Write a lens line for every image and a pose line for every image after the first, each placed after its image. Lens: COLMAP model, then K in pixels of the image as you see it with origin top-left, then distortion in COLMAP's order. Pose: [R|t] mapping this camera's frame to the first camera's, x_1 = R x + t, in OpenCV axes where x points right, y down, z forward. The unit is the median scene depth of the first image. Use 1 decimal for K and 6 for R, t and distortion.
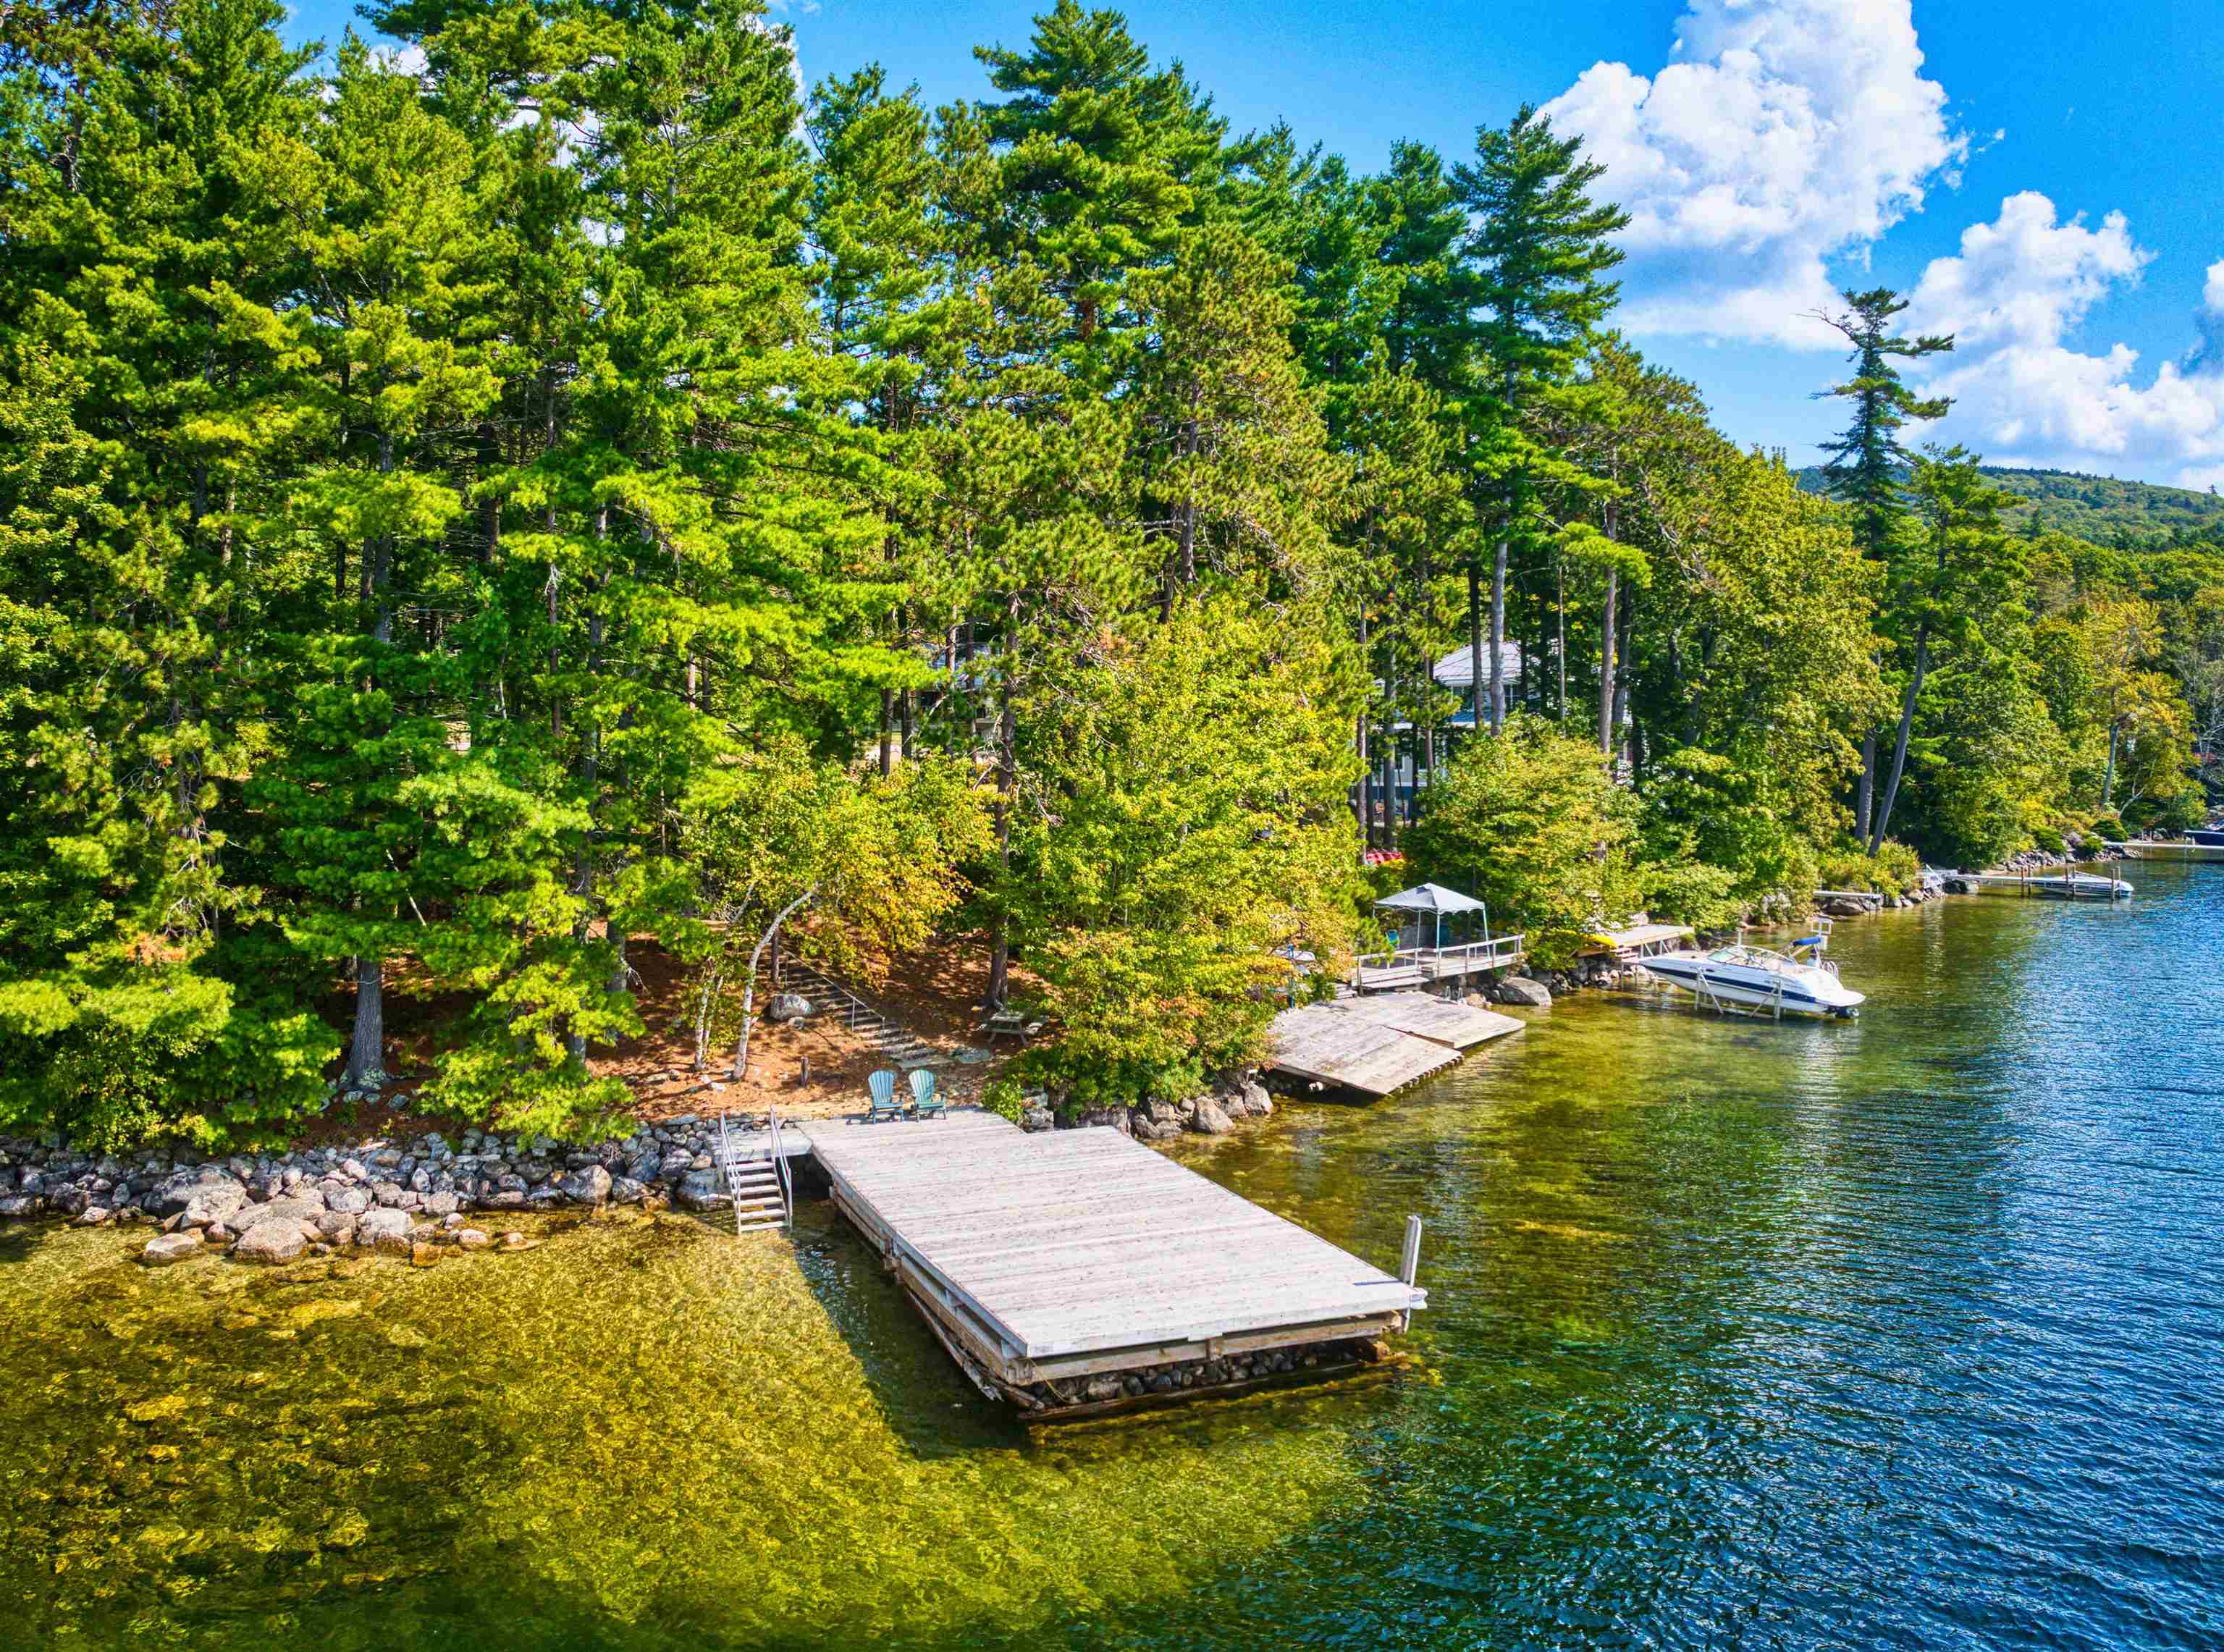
lens RADIAL K [[1644.4, 0, 1103.0], [0, 1644.4, 831.1], [0, 0, 1]] dist [-0.103443, -0.000941]
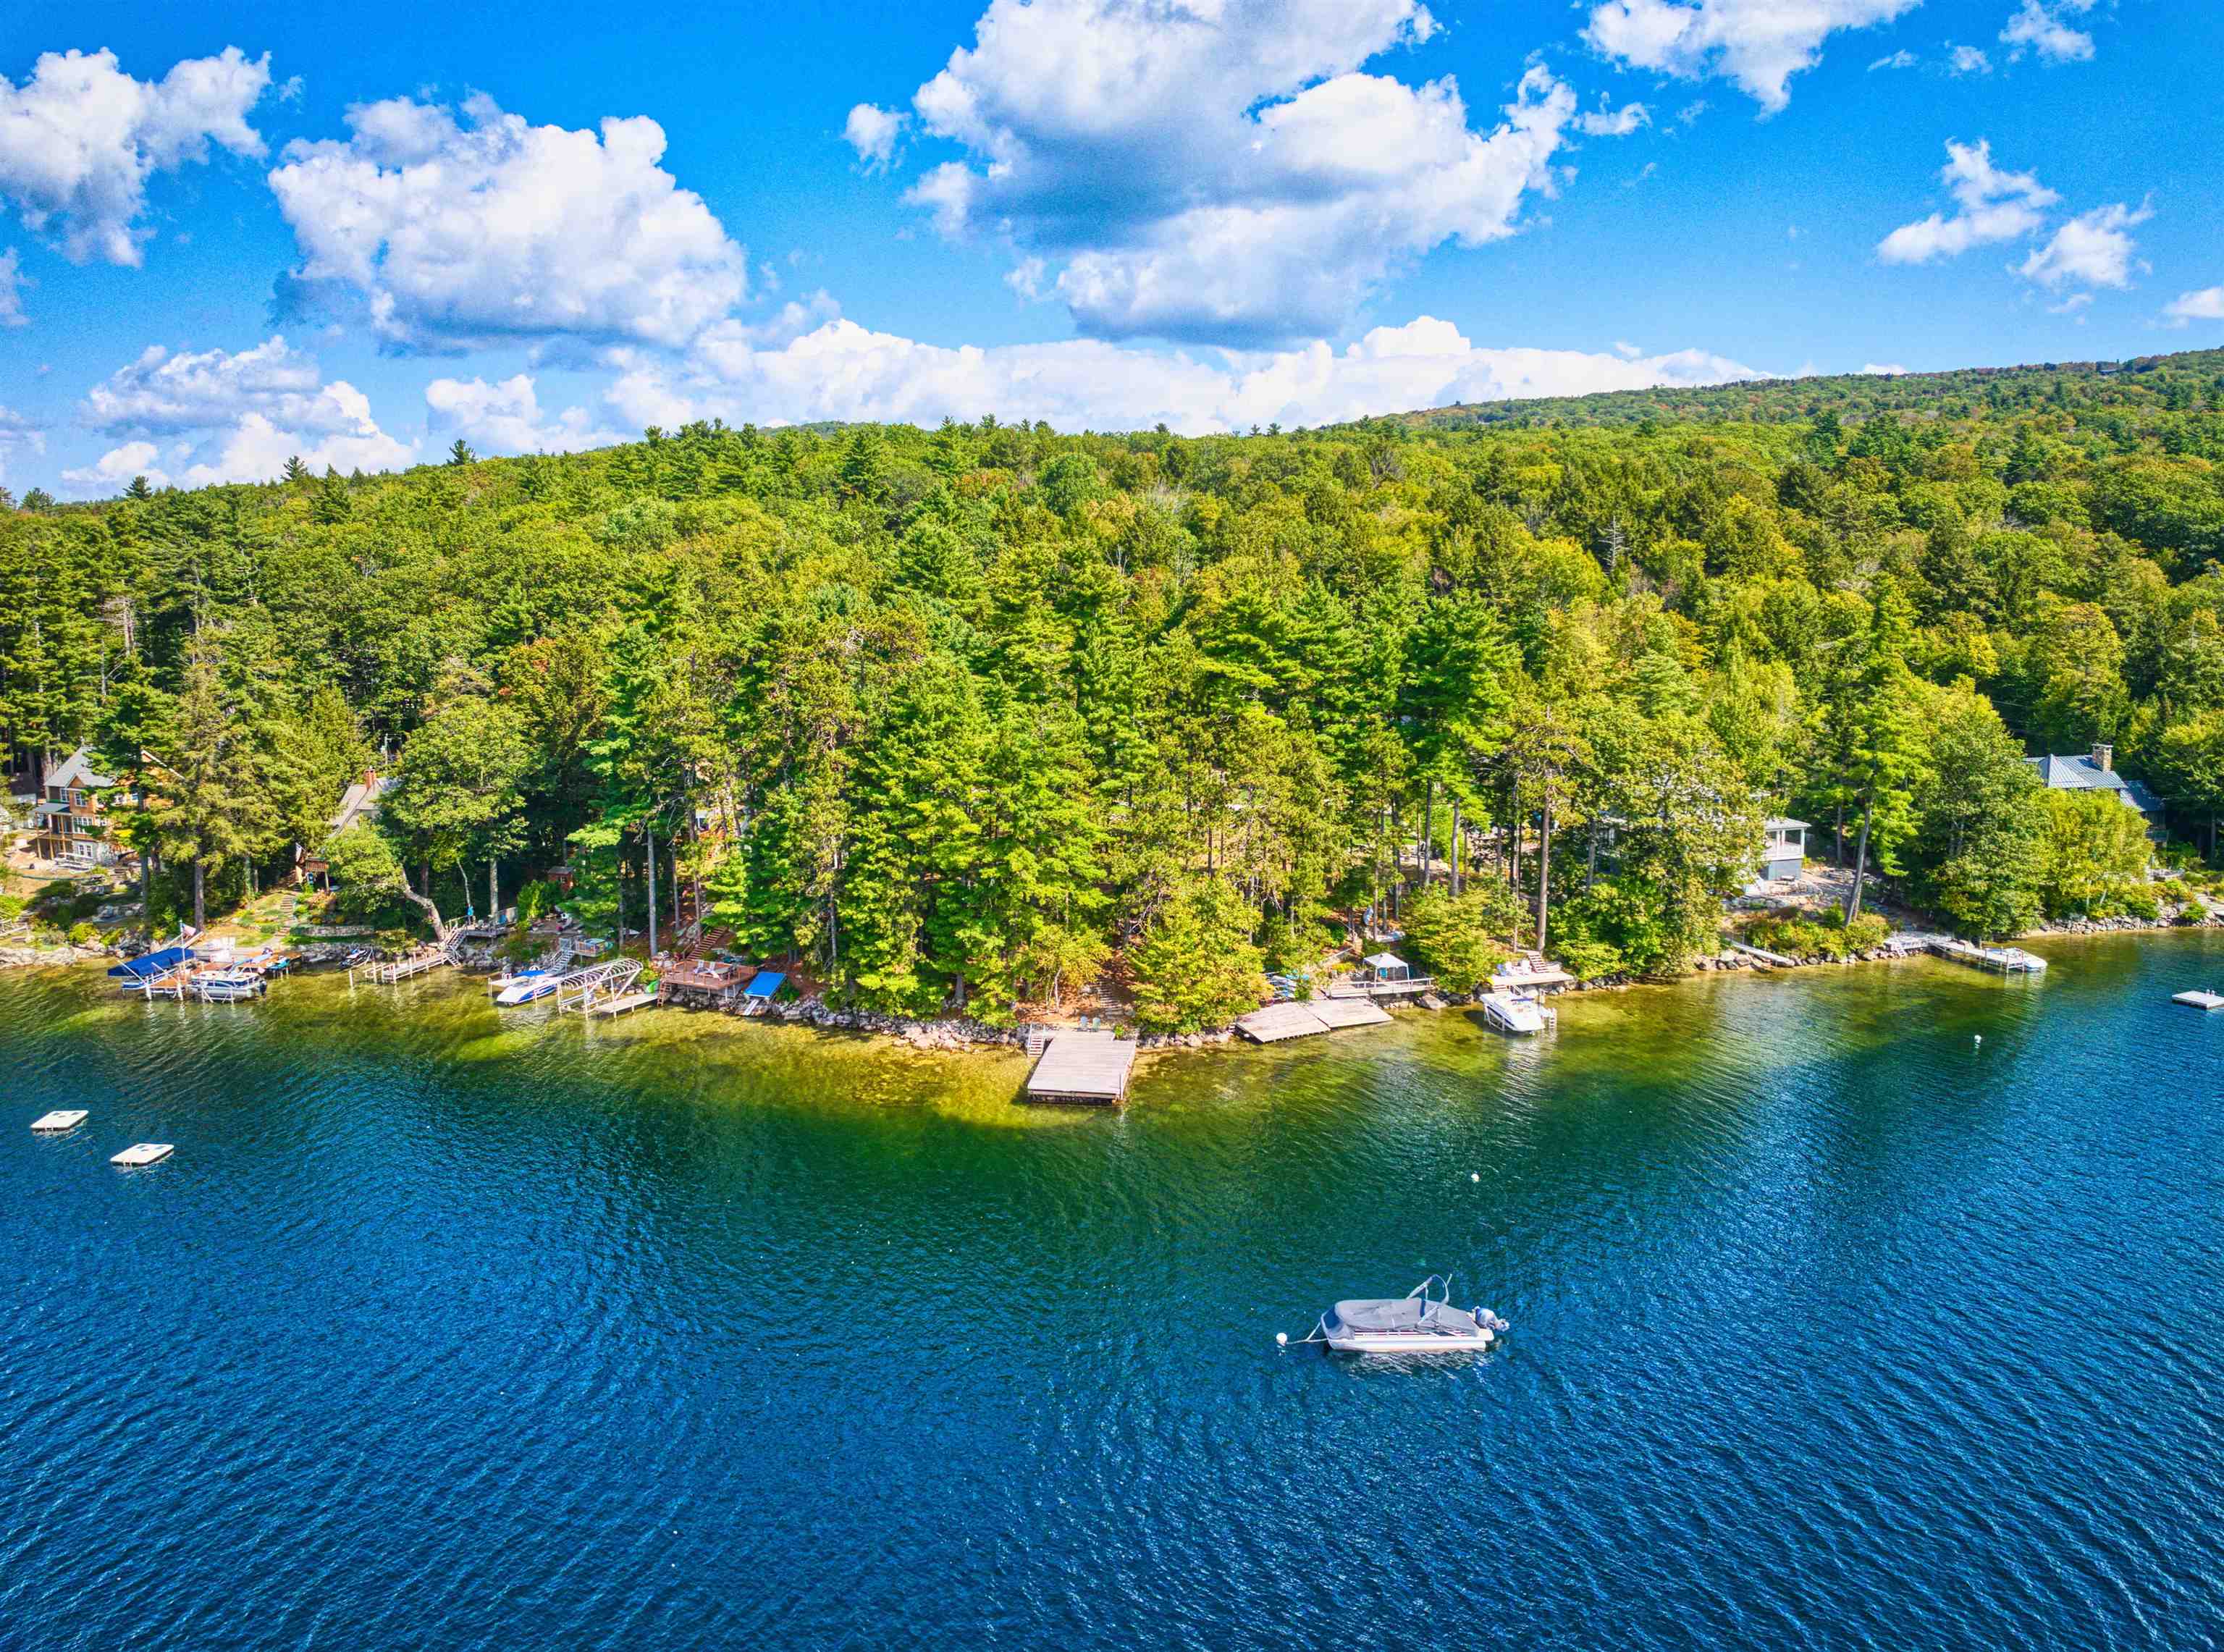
lens RADIAL K [[1644.4, 0, 1103.0], [0, 1644.4, 831.1], [0, 0, 1]] dist [-0.103443, -0.000941]
pose [[0.868224, 0.073615, -0.490682, 1.651602], [-0.021179, 0.993530, 0.111580, -0.663509], [0.495721, -0.086484, 0.864165, -2.045708]]
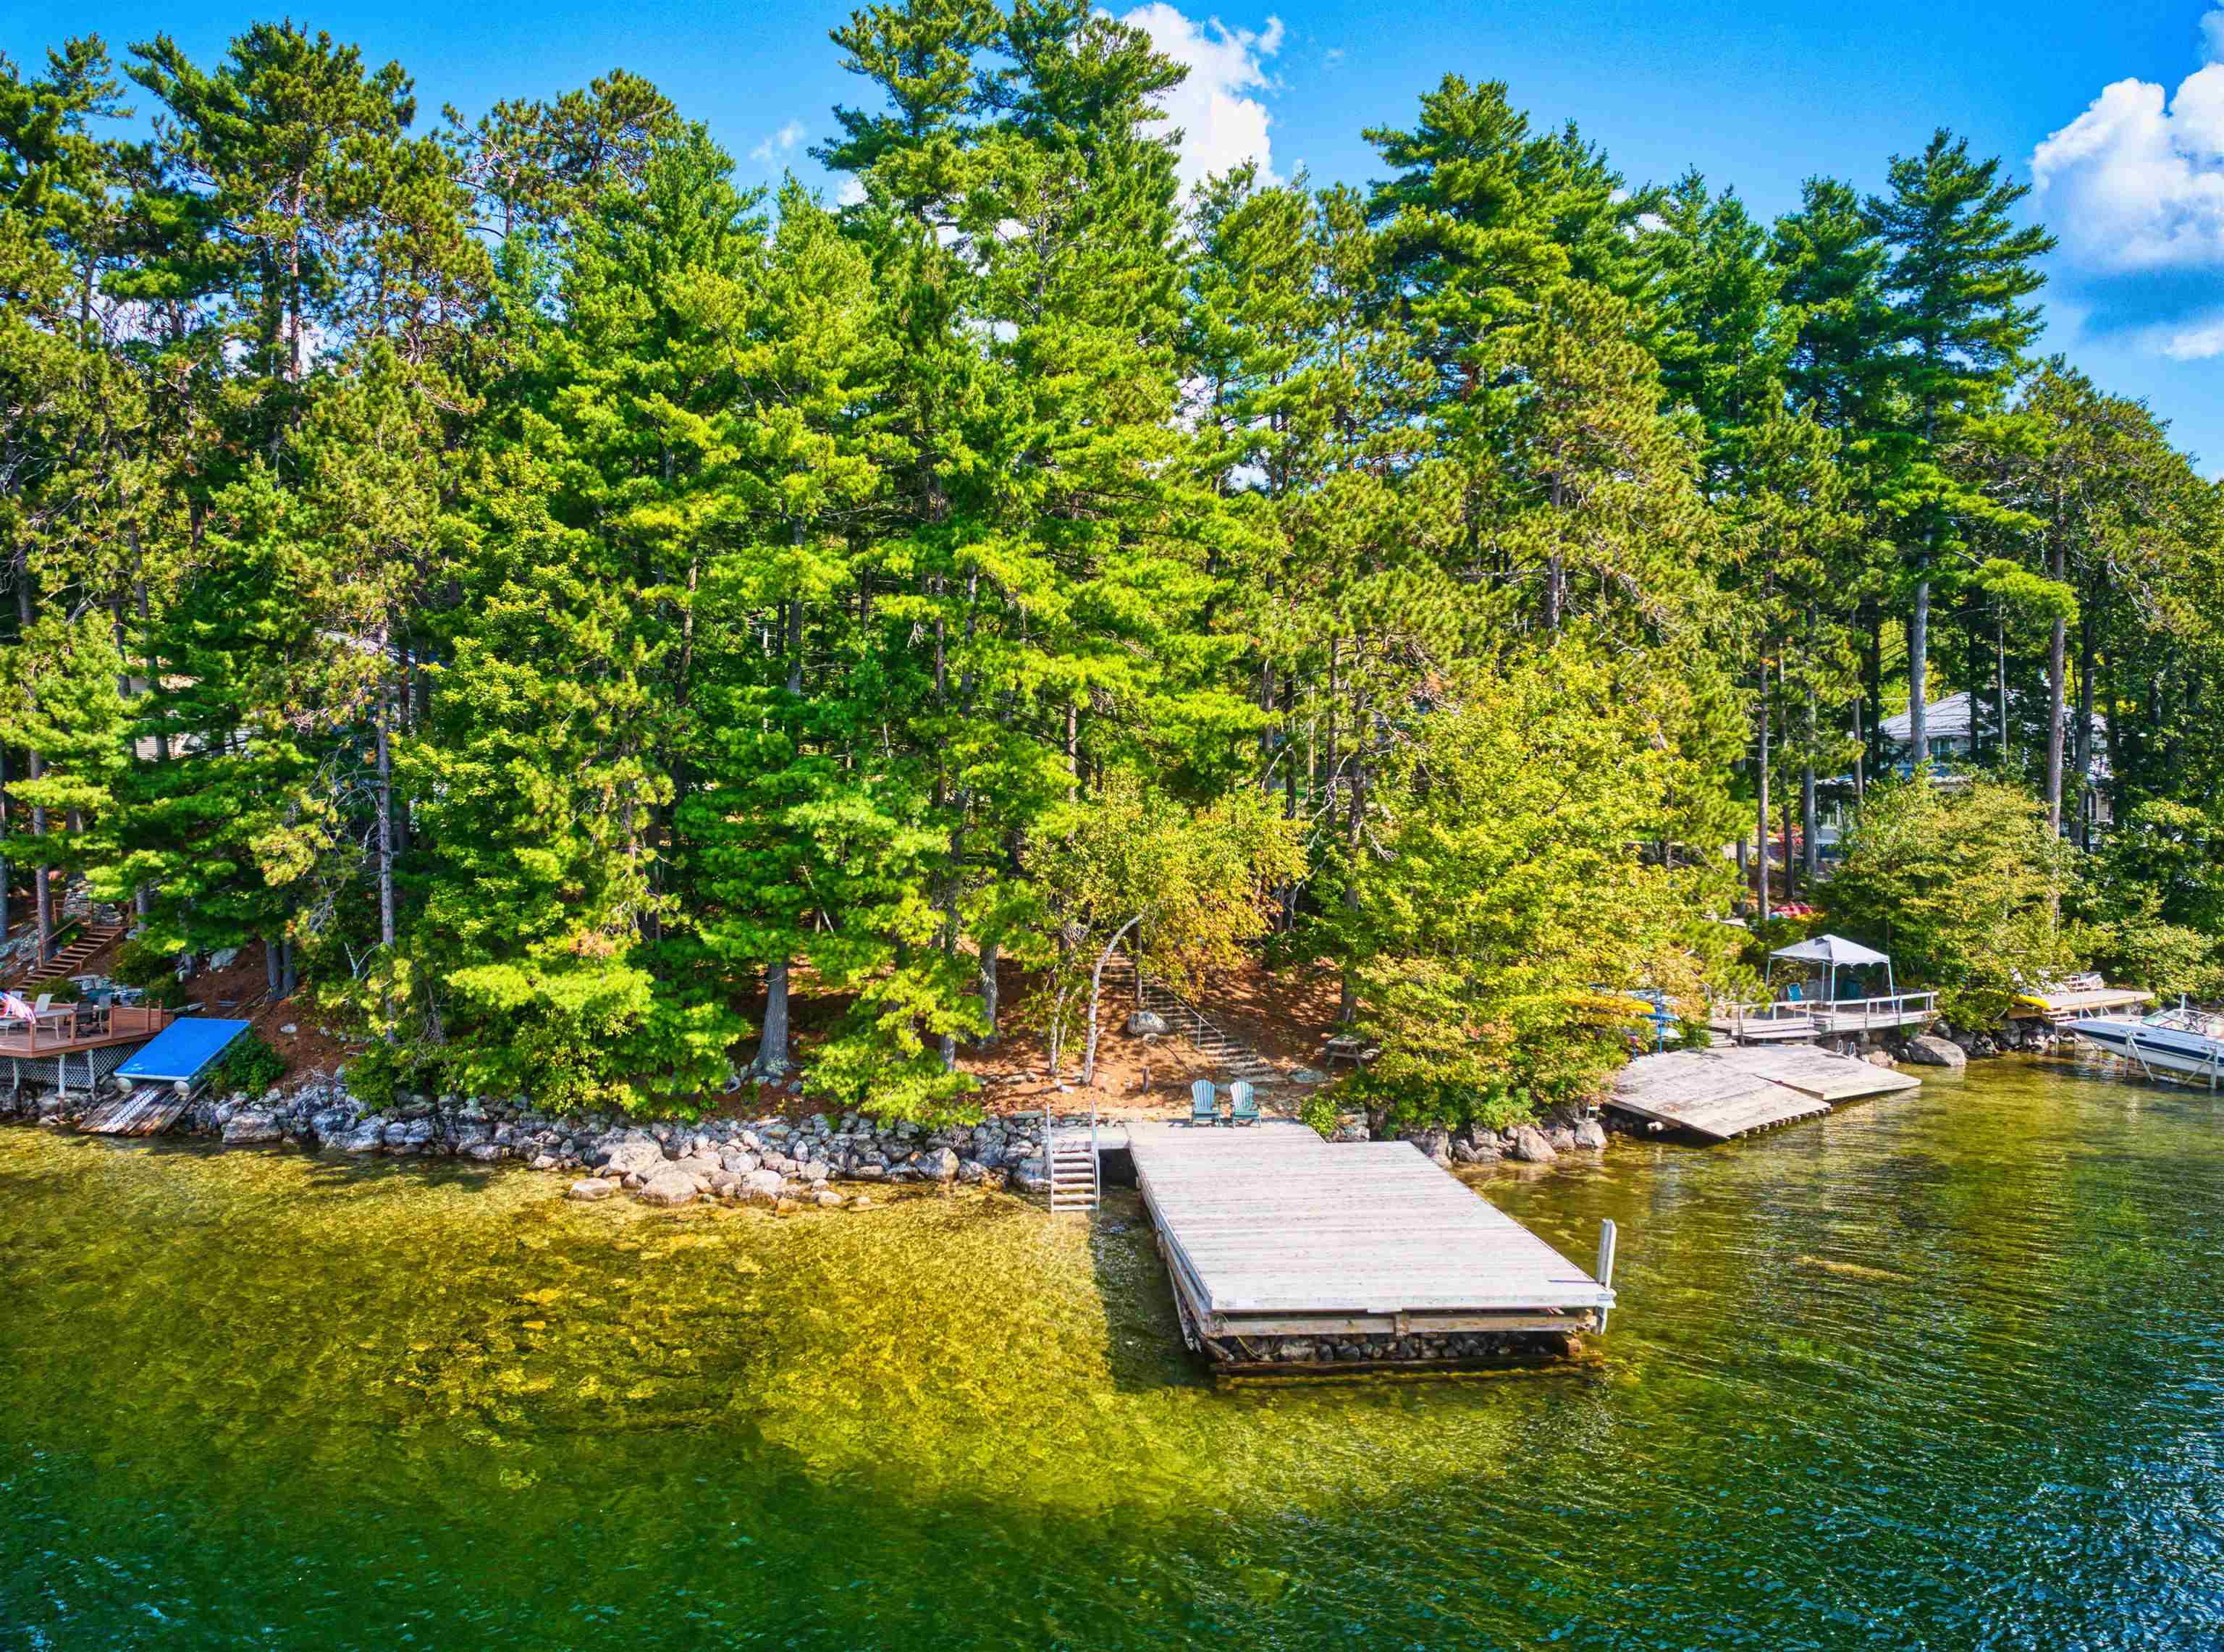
lens RADIAL K [[1644.4, 0, 1103.0], [0, 1644.4, 831.1], [0, 0, 1]] dist [-0.103443, -0.000941]
pose [[0.950598, 0.007402, -0.310336, 0.143123], [-0.019844, 0.999120, -0.036956, 0.023875], [0.309789, 0.041289, 0.949908, -0.063794]]
